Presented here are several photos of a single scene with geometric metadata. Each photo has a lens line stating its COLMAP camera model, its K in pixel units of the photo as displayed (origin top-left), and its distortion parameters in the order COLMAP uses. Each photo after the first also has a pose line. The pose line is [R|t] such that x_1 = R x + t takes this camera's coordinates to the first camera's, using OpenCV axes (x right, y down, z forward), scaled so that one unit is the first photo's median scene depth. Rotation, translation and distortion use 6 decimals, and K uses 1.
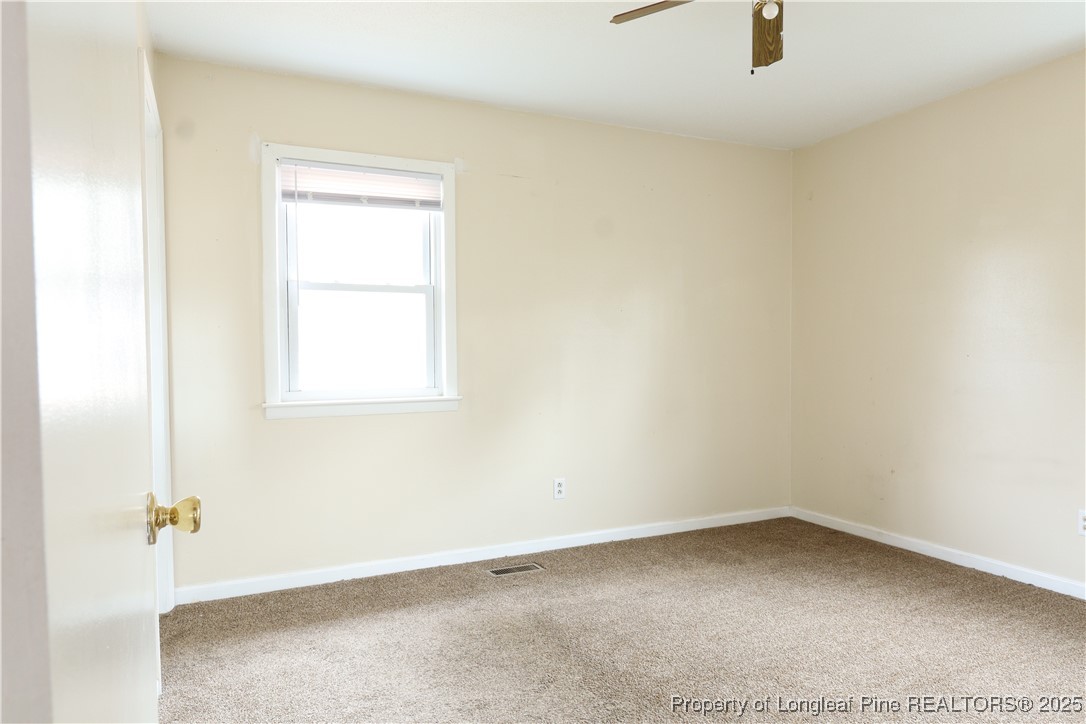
lens RADIAL K [[609.5, 0, 551.5], [0, 609.5, 362.6], [0, 0, 1]] dist [-0.035906, -0.000220]
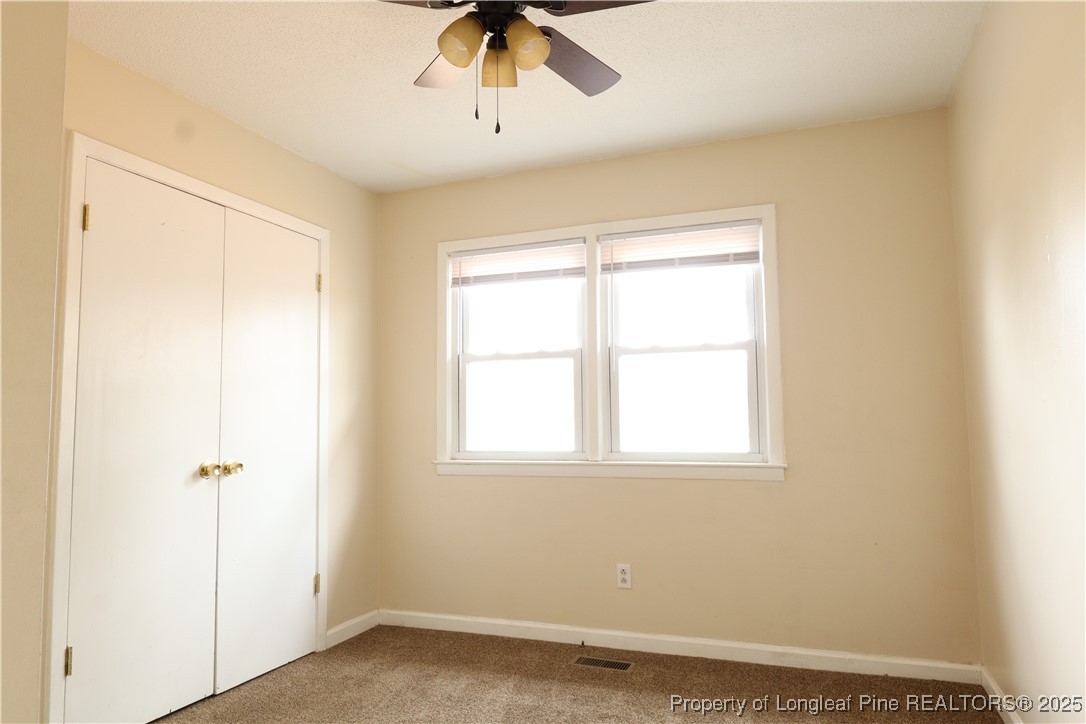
lens RADIAL K [[640.5, 0, 561.7], [0, 640.5, 358.6], [0, 0, 1]] dist [-0.001771, -0.002960]
pose [[0.728484, -0.060825, -0.682357, 0.544841], [-0.006543, 0.995387, -0.095713, -0.011253], [0.685031, 0.074190, 0.724726, 0.242901]]
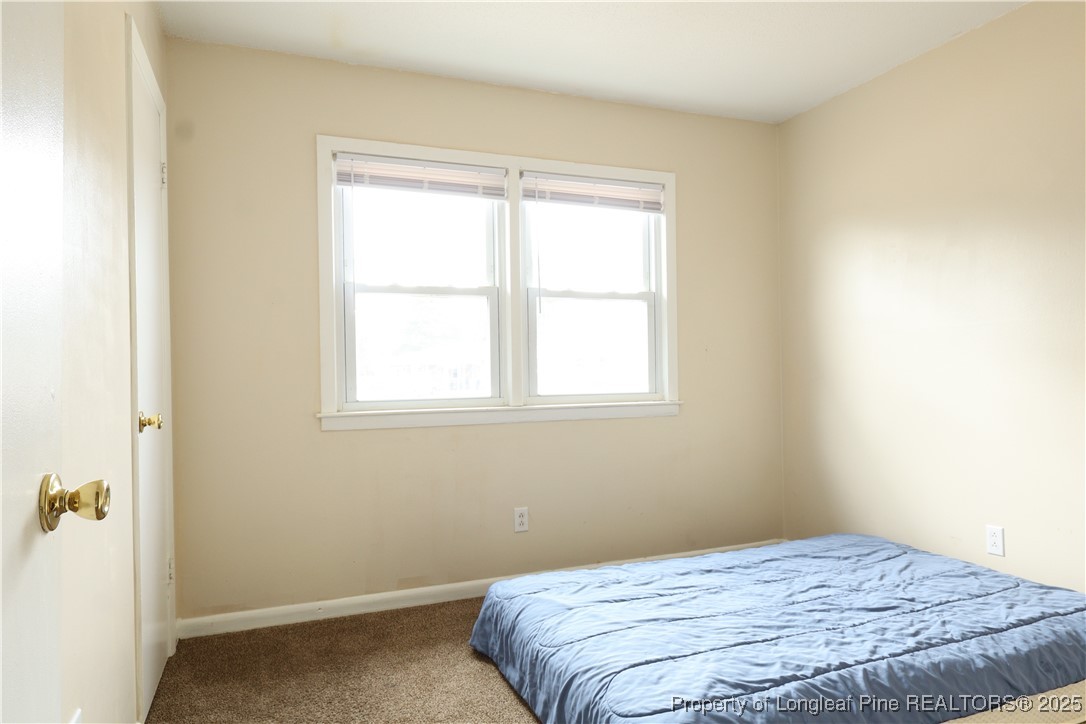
lens RADIAL K [[679.9, 0, 542.5], [0, 679.9, 353.1], [0, 0, 1]] dist [0.003629, -0.000678]
pose [[0.998978, 0.001391, -0.045170, -0.080641], [-0.002618, 0.999629, -0.027125, 0.001643], [0.045116, 0.027216, 0.998611, -0.036071]]
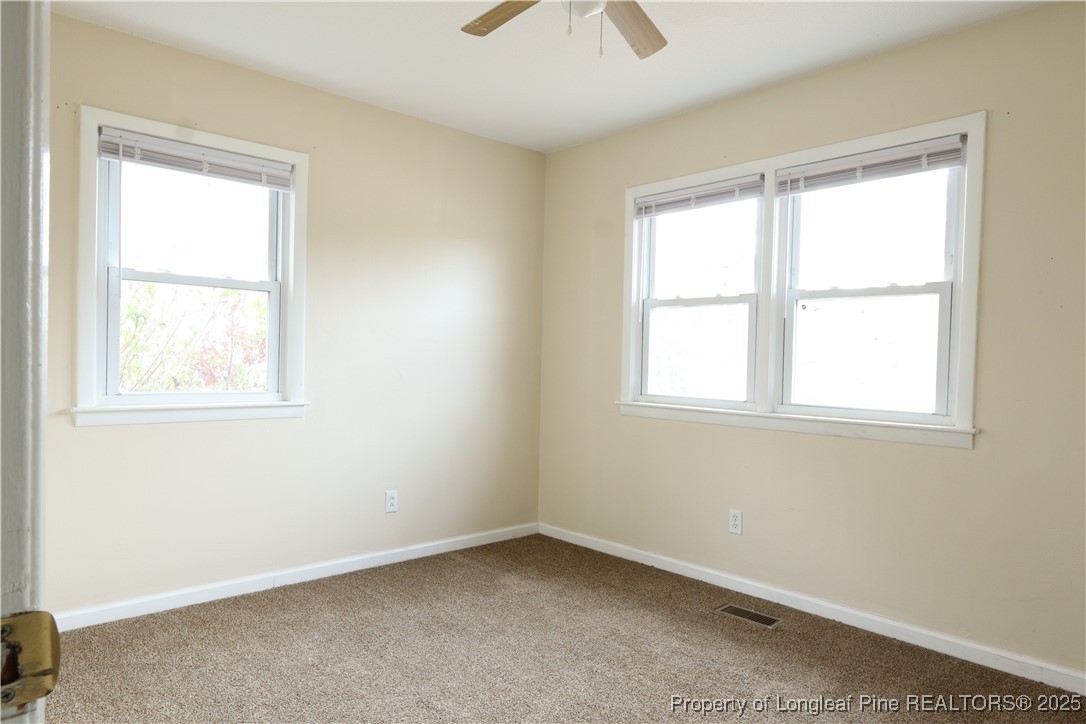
lens RADIAL K [[724.9, 0, 536.5], [0, 724.9, 362.6], [0, 0, 1]] dist [0.022128, 0.000110]
pose [[0.299142, 0.022599, -0.953941, 0.853483], [-0.045407, 0.998924, 0.009426, -0.016605], [0.953128, 0.040496, 0.299847, 0.378679]]
